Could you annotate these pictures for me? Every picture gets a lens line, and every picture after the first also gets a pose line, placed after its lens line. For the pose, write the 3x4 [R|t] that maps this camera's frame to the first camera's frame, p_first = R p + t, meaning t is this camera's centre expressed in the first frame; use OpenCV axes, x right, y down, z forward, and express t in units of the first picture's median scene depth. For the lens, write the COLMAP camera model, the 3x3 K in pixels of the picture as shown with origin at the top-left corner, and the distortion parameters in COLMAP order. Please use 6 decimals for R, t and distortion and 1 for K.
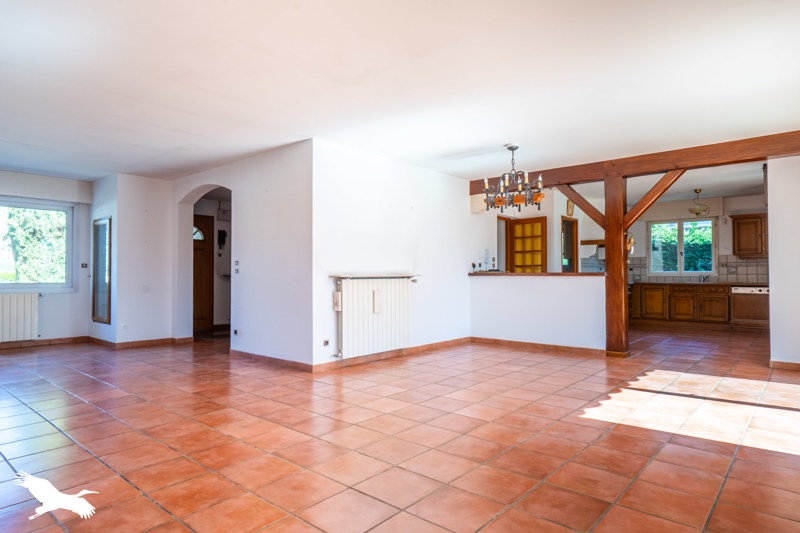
lens RADIAL K [[477.9, 0, 398.9], [0, 477.9, 270.4], [0, 0, 1]] dist [-0.000597, -0.002218]
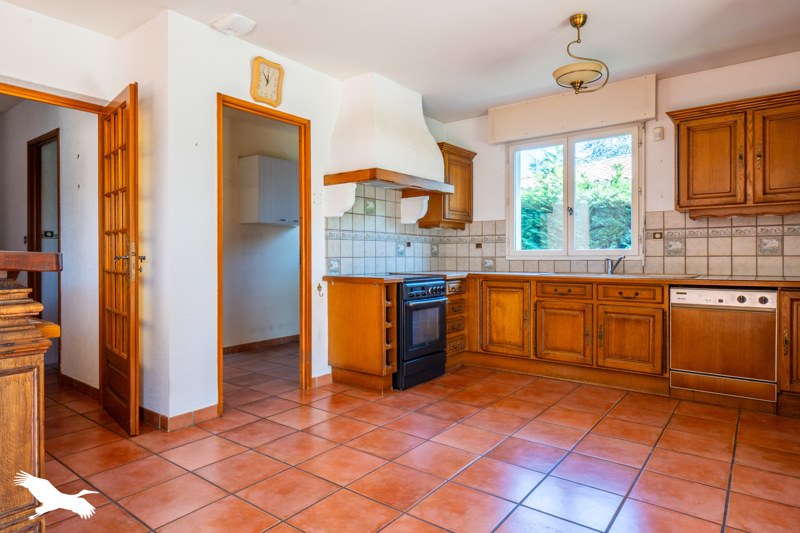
lens RADIAL K [[477.9, 0, 399.0], [0, 477.9, 259.5], [0, 0, 1]] dist [-0.000597, -0.002218]
pose [[0.998300, 0.002022, 0.058249, 0.429970], [-0.003008, 0.999854, 0.016844, 0.004386], [-0.058206, -0.016991, 0.998160, 0.592048]]
